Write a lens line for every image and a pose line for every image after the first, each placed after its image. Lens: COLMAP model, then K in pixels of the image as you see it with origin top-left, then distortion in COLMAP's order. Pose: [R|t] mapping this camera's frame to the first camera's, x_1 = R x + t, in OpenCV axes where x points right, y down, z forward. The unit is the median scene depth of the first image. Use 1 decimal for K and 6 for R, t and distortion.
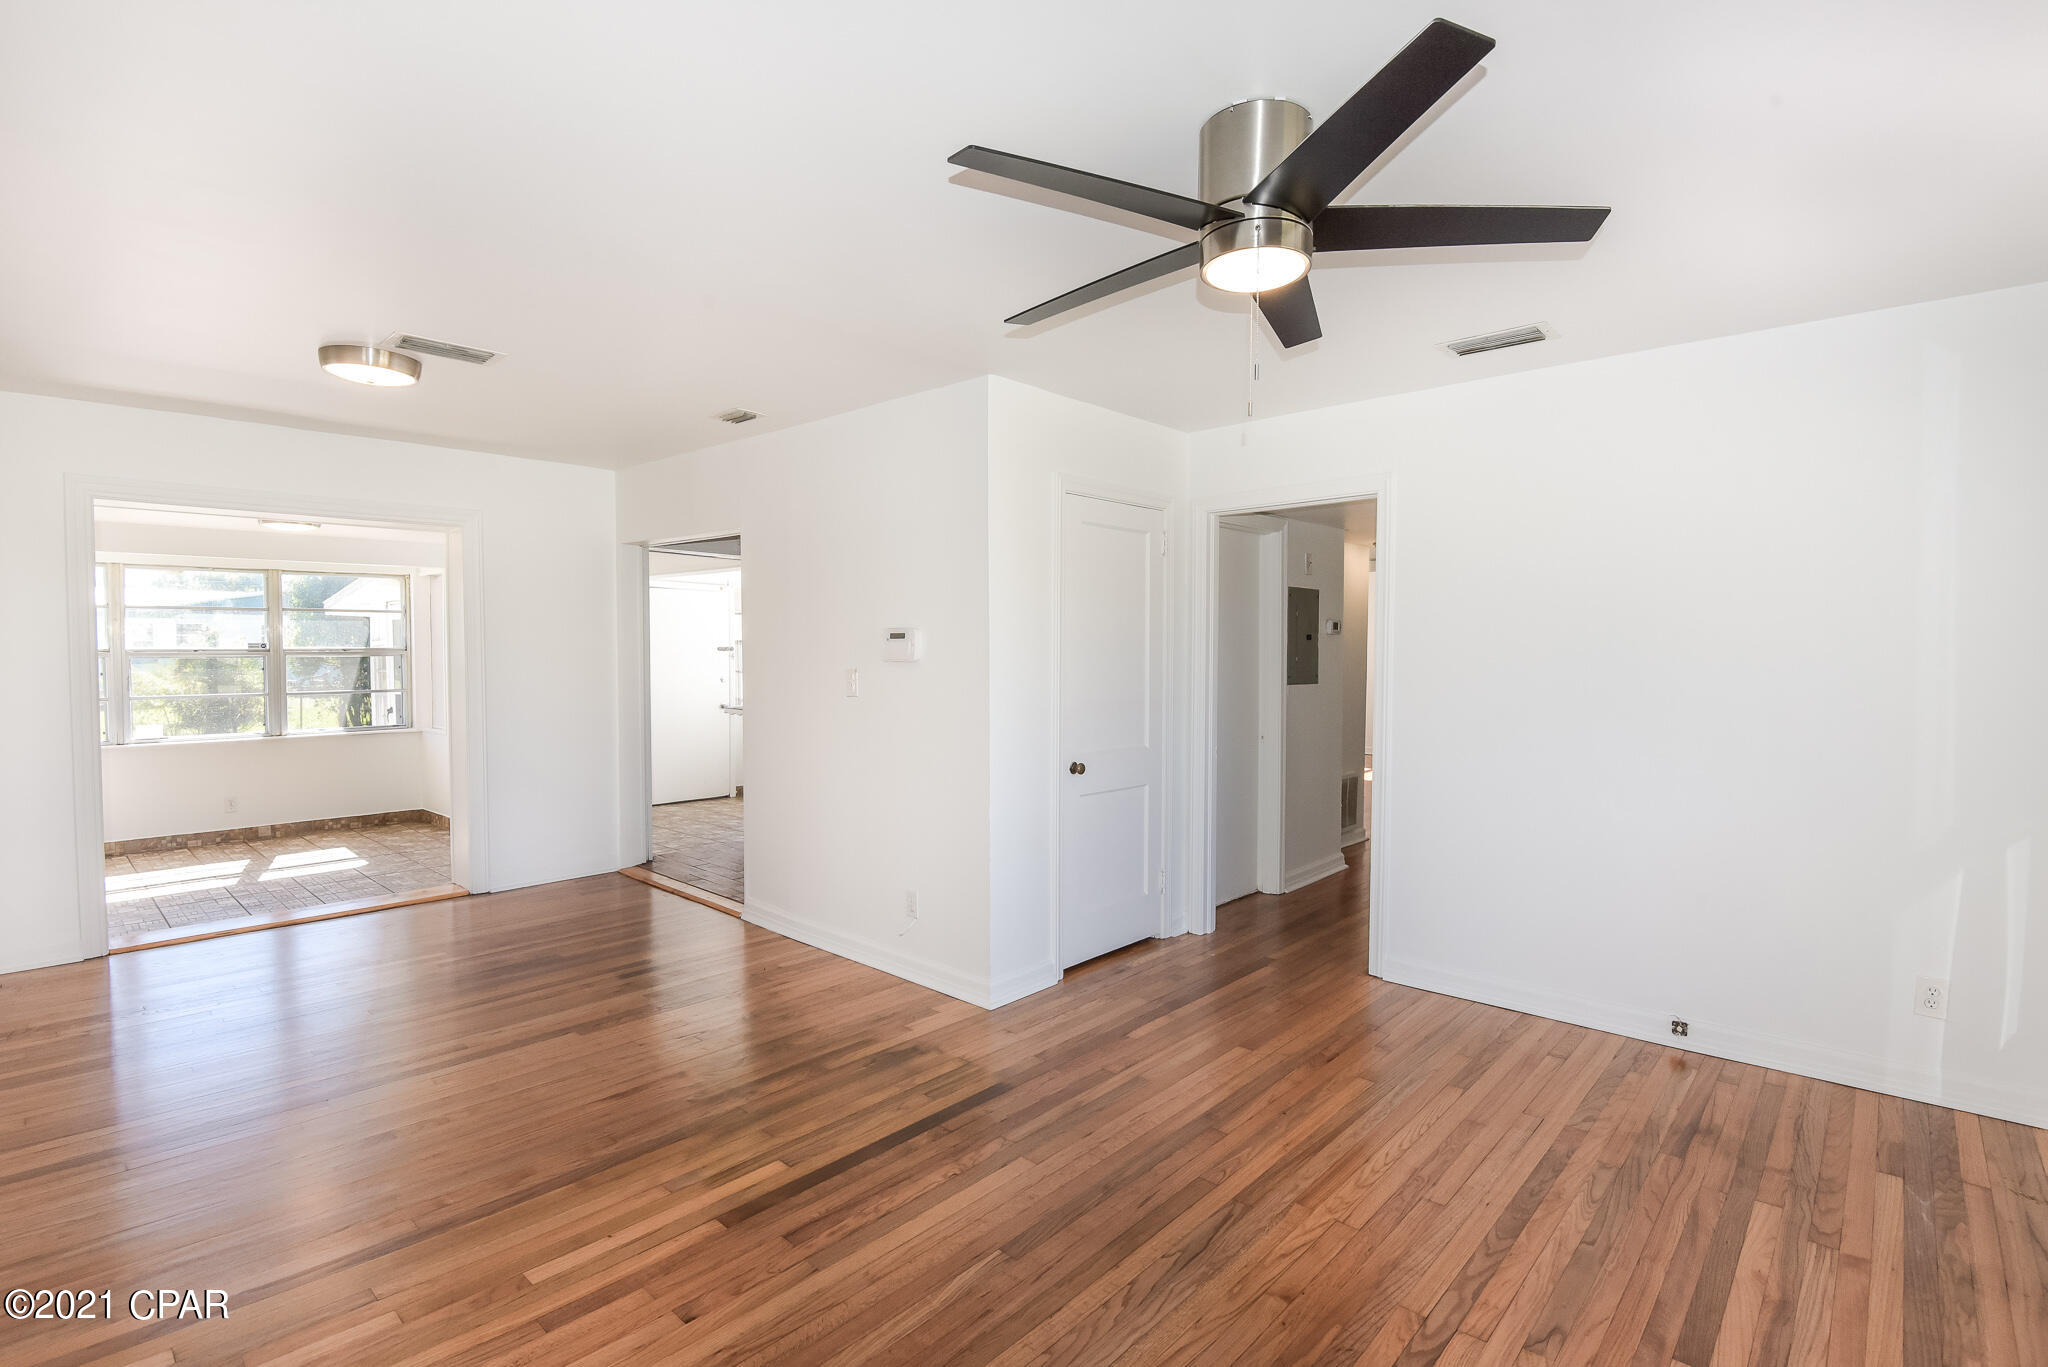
lens RADIAL K [[961.7, 0, 1010.3], [0, 961.7, 684.7], [0, 0, 1]] dist [-0.009372, -0.010989]
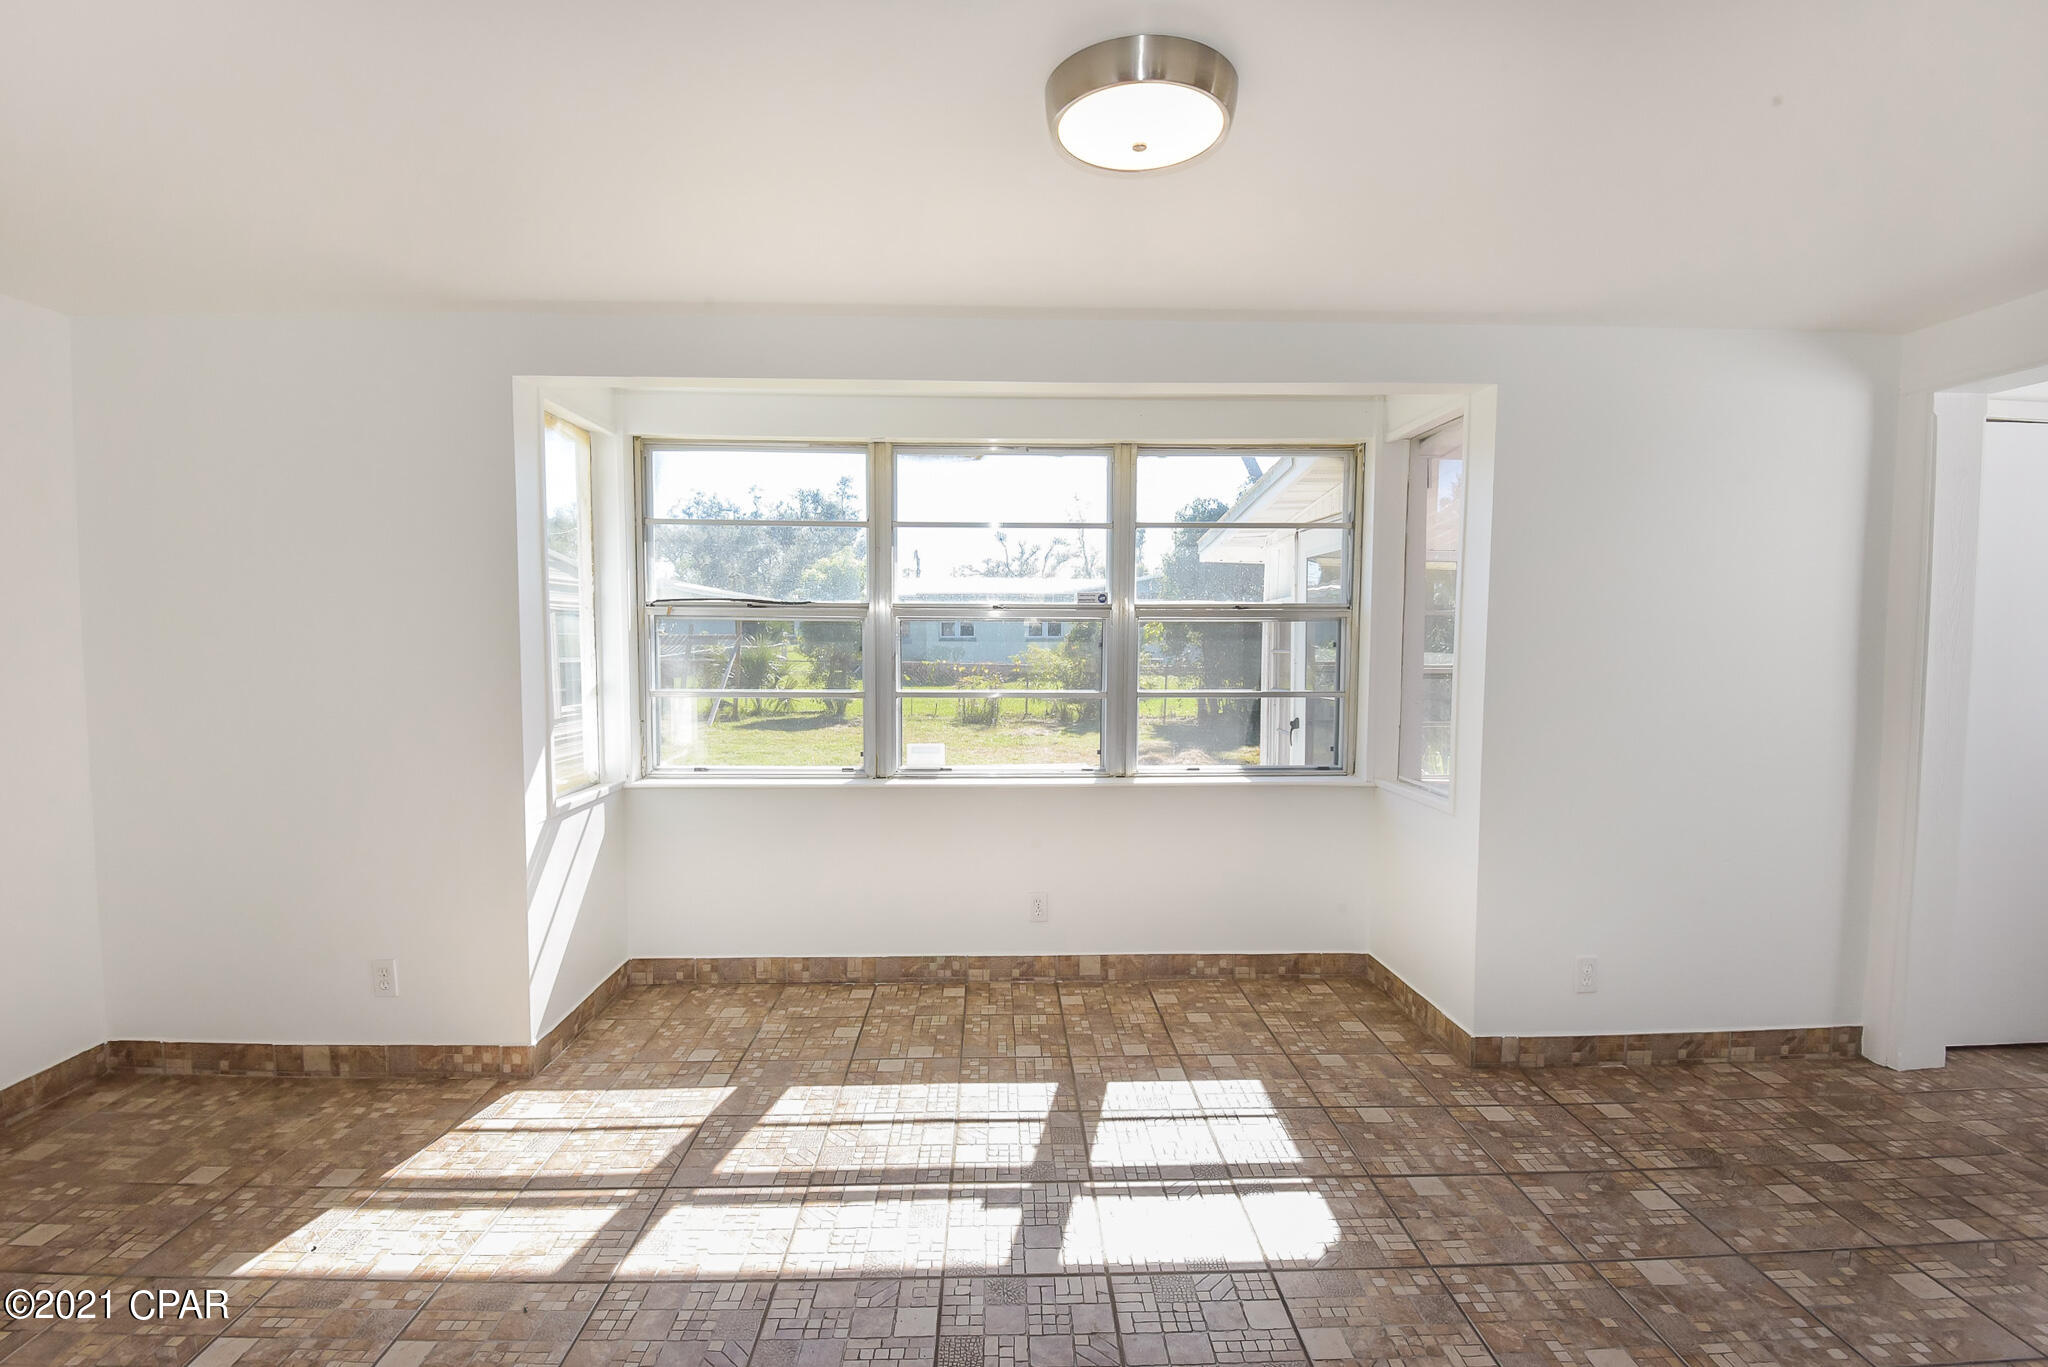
lens RADIAL K [[961.7, 0, 1017.7], [0, 961.7, 684.4], [0, 0, 1]] dist [-0.009372, -0.010989]
pose [[0.703682, 0.043456, -0.709185, -0.456528], [-0.032030, 0.999053, 0.029436, -0.008499], [0.709793, 0.002002, 0.704408, 0.614338]]
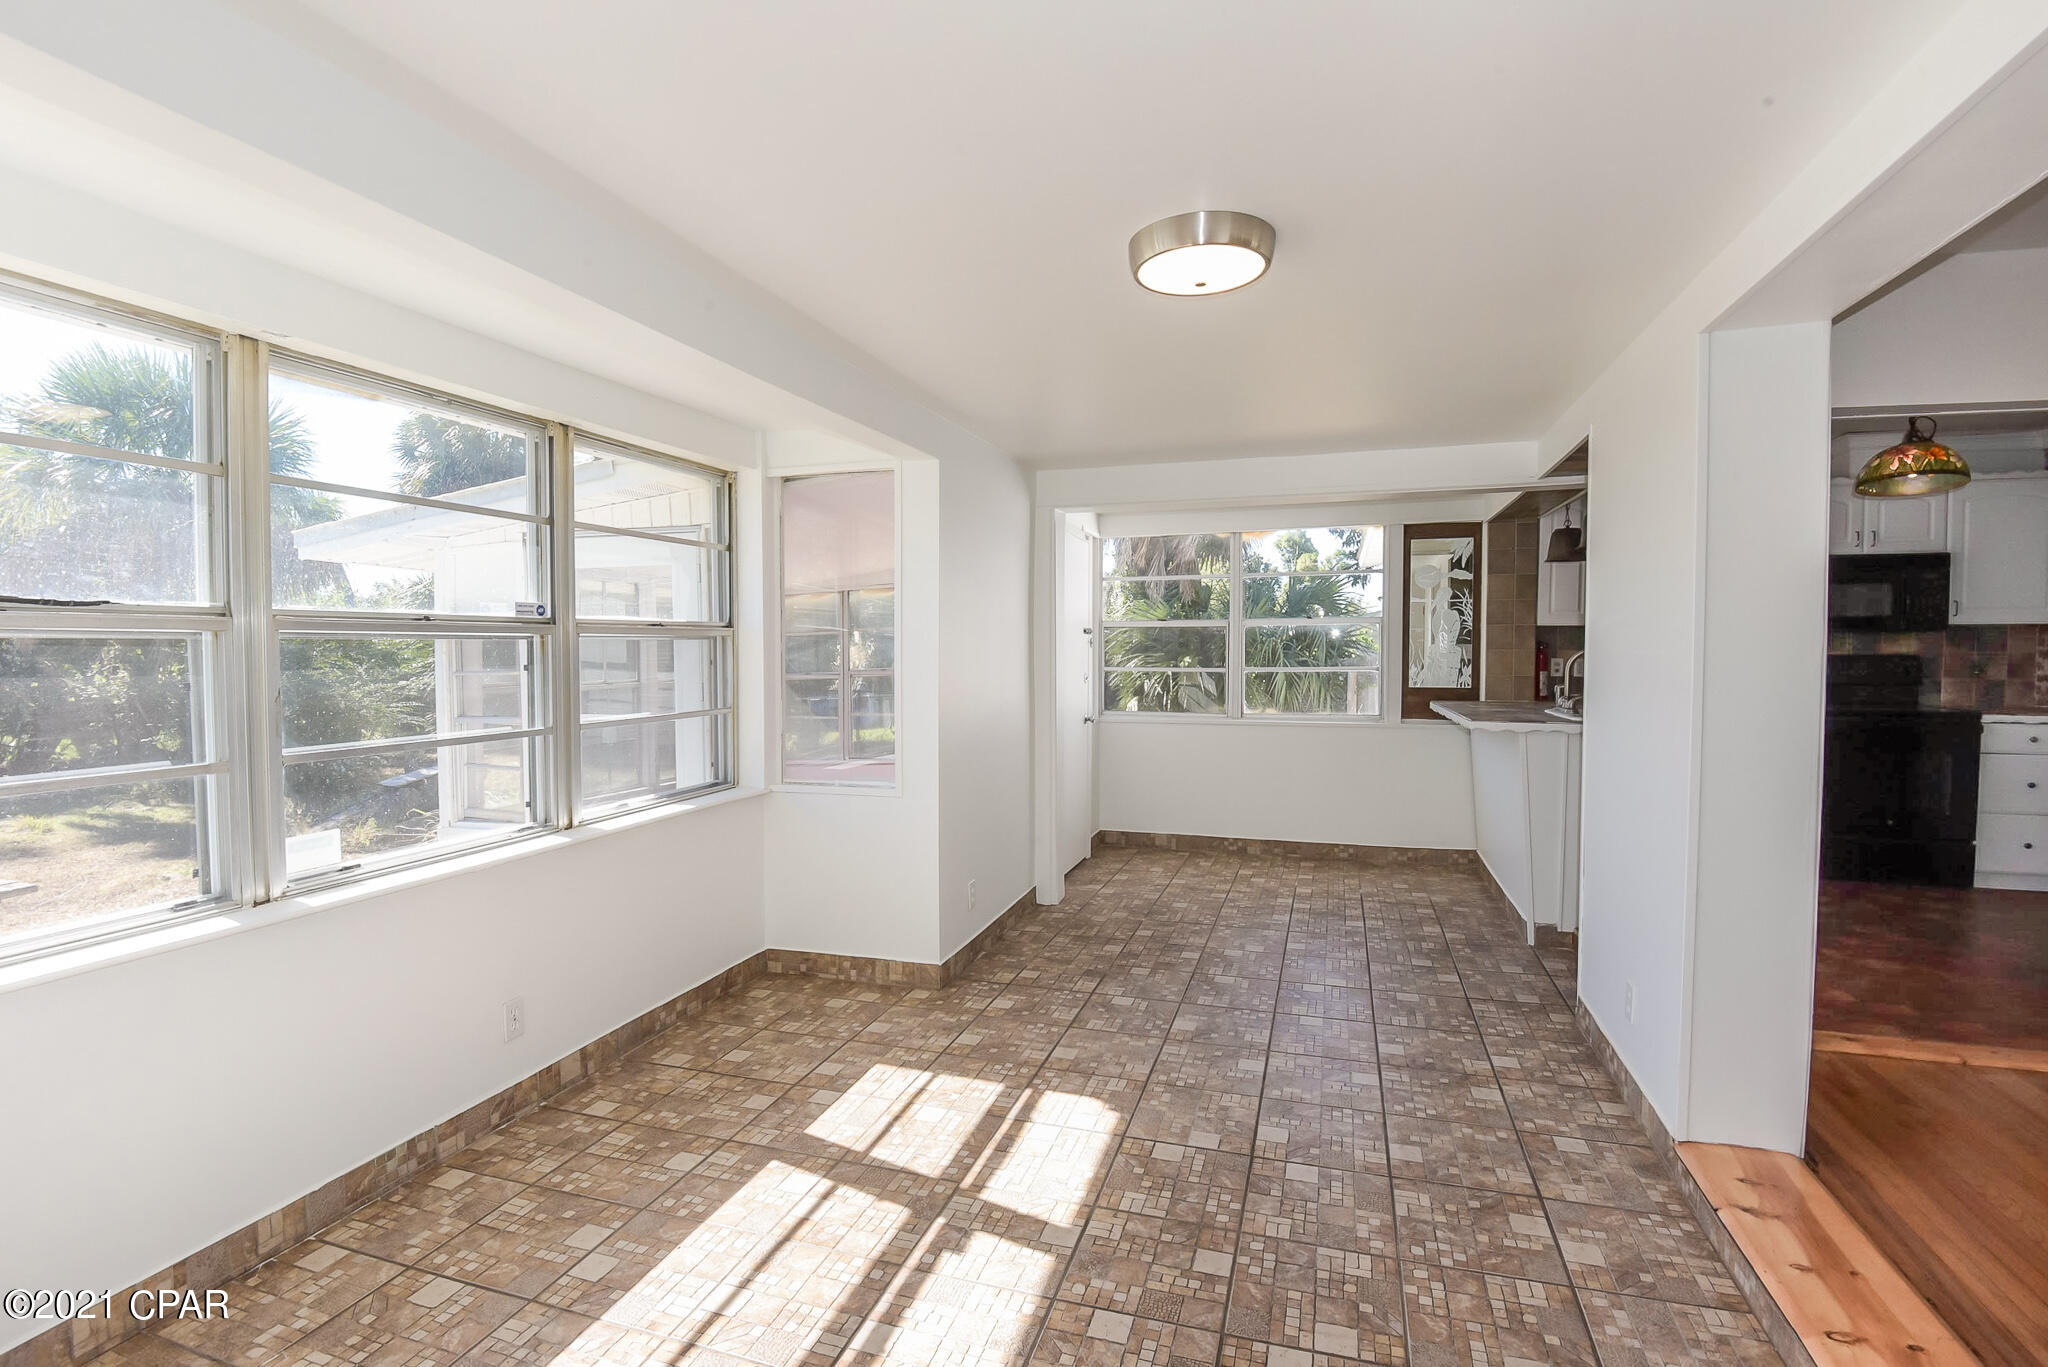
lens RADIAL K [[961.7, 0, 1025.0], [0, 961.7, 679.8], [0, 0, 1]] dist [-0.009372, -0.010989]
pose [[0.902757, -0.019230, 0.429722, -0.779179], [0.021137, 0.999777, 0.000334, -0.006861], [-0.429632, 0.008782, 0.902961, 0.548220]]
